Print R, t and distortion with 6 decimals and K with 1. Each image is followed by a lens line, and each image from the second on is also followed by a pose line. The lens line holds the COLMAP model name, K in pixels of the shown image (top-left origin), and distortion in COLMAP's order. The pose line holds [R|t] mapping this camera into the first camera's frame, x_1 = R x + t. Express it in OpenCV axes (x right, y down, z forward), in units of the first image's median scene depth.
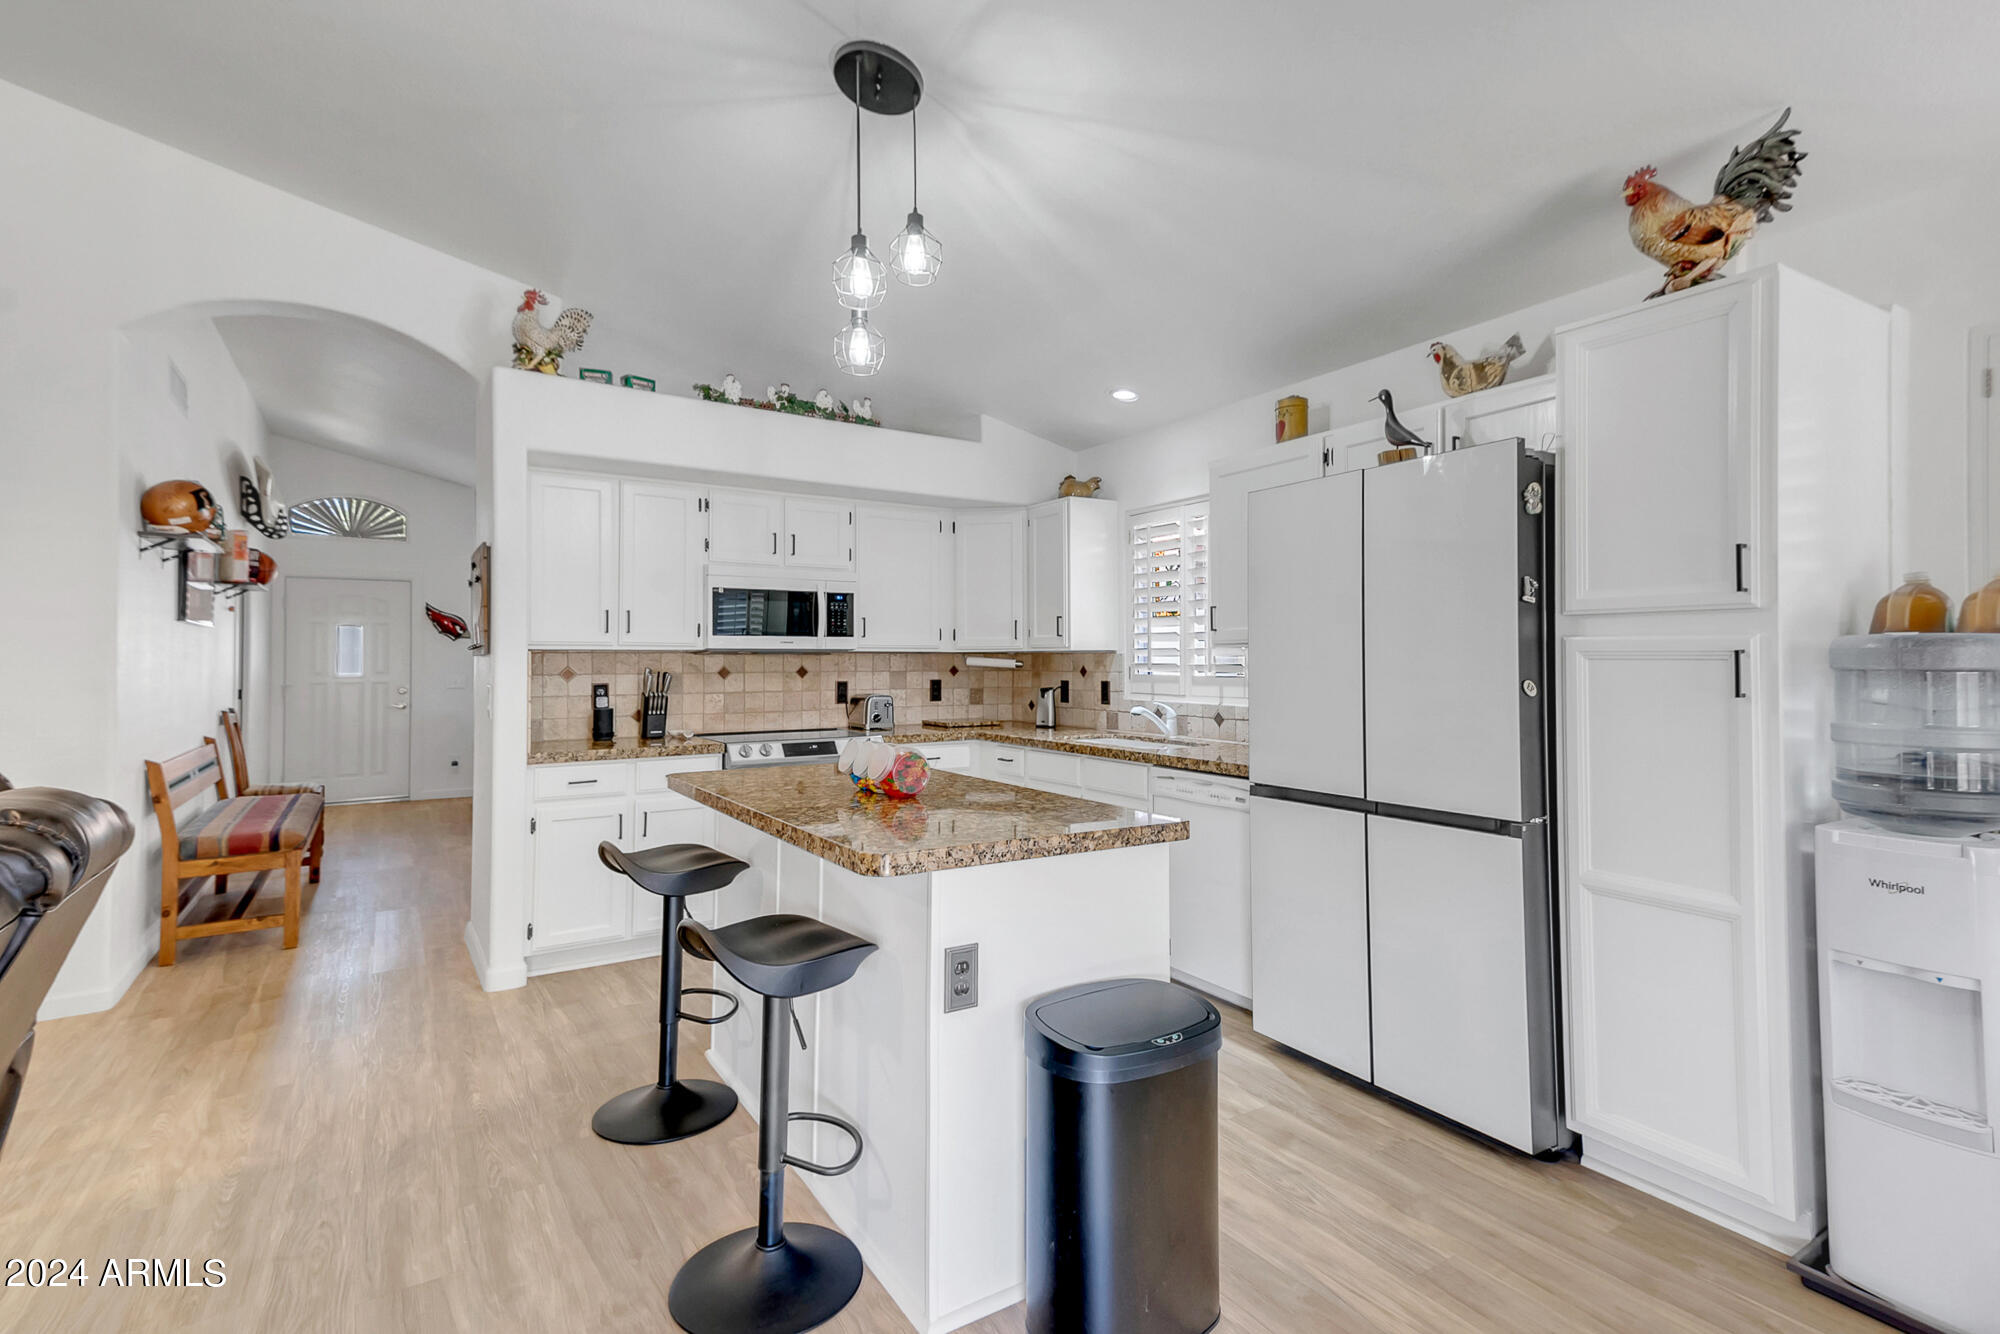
lens RADIAL K [[940.8, 0, 1004.6], [0, 940.8, 658.3], [0, 0, 1]] dist [0.024105, -0.000259]
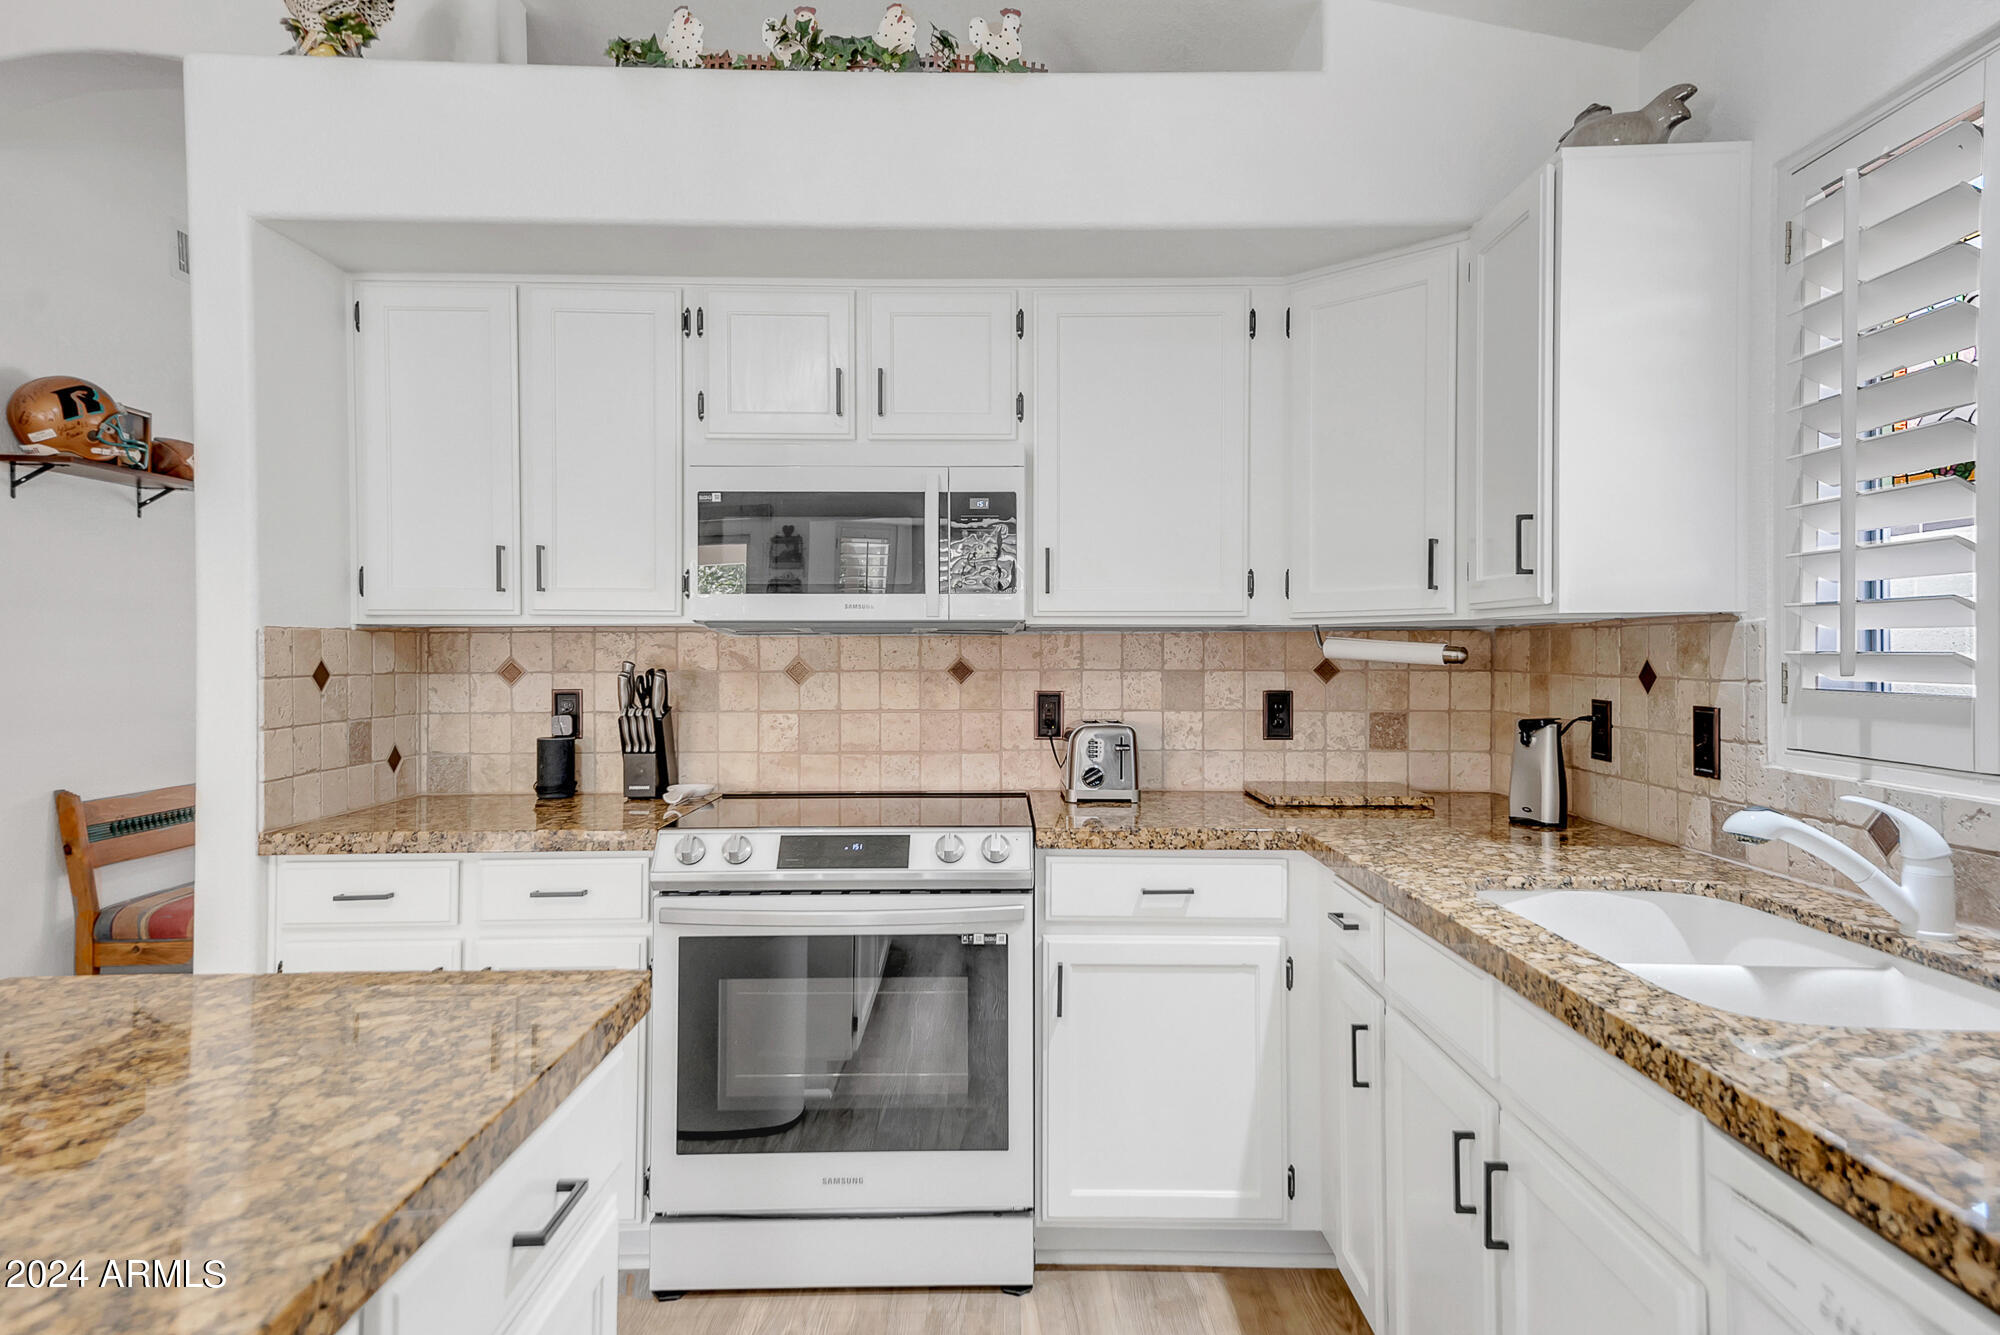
lens RADIAL K [[1173.8, 0, 1000.0], [0, 1173.8, 667.5], [0, 0, 1]] dist [0.033735, -0.000749]
pose [[0.845766, 0.007833, -0.533496, 0.119982], [0.001080, 0.999865, 0.016392, 0.003194], [0.533552, -0.014440, 0.845644, 0.514213]]
